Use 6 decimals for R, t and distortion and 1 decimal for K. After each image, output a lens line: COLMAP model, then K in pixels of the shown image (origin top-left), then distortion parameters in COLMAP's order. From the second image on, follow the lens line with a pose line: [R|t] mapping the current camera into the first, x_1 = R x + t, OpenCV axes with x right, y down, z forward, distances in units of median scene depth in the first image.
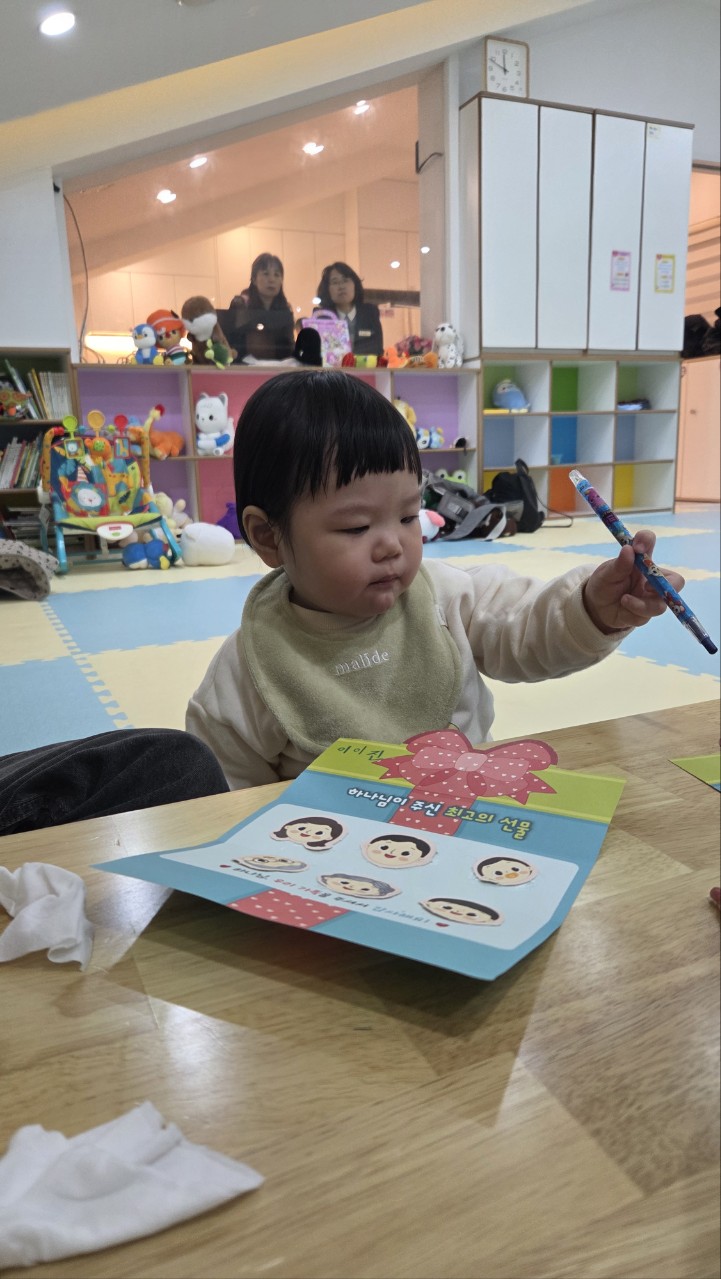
lens RADIAL K [[818.0, 0, 360.5], [0, 818.0, 639.5], [0, 0, 1]] dist [0.002467, -0.012871]
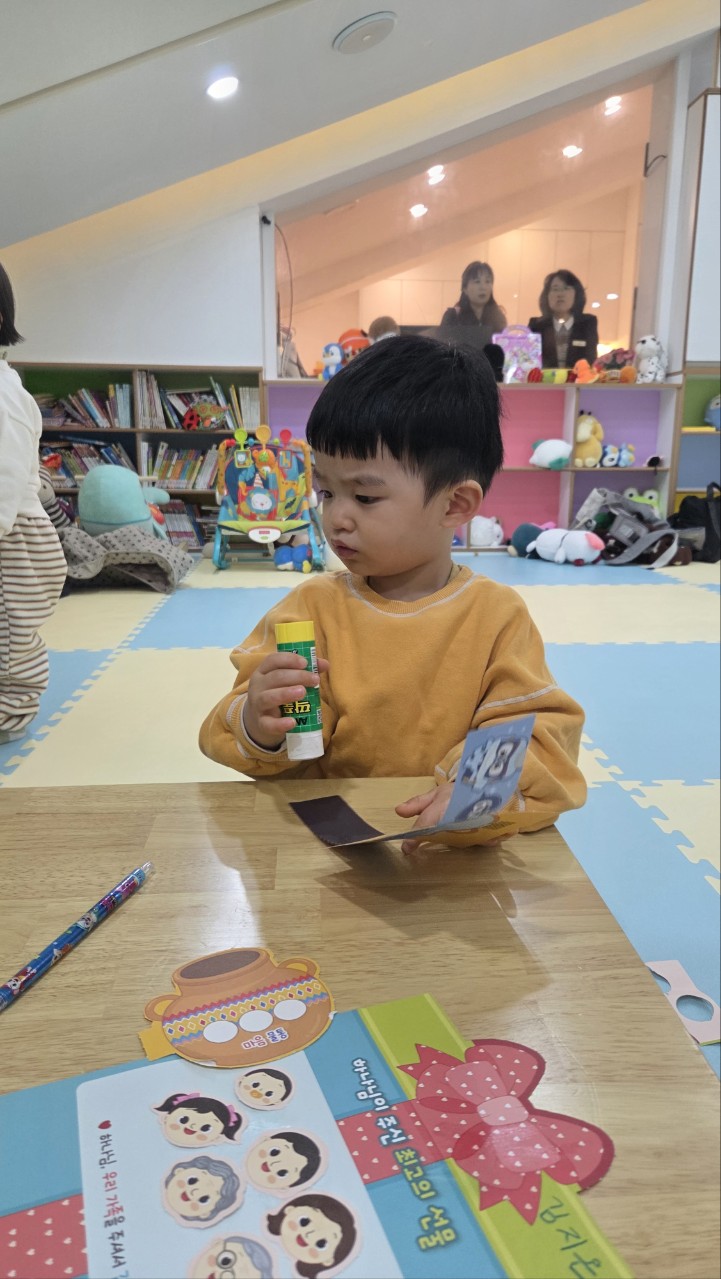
lens RADIAL K [[818.0, 0, 360.5], [0, 818.0, 639.5], [0, 0, 1]] dist [0.002467, -0.012871]
pose [[0.938118, 0.109951, -0.328399, 0.151053], [-0.108116, 0.993851, 0.023902, -0.024149], [0.329008, 0.013082, 0.944236, -0.001909]]
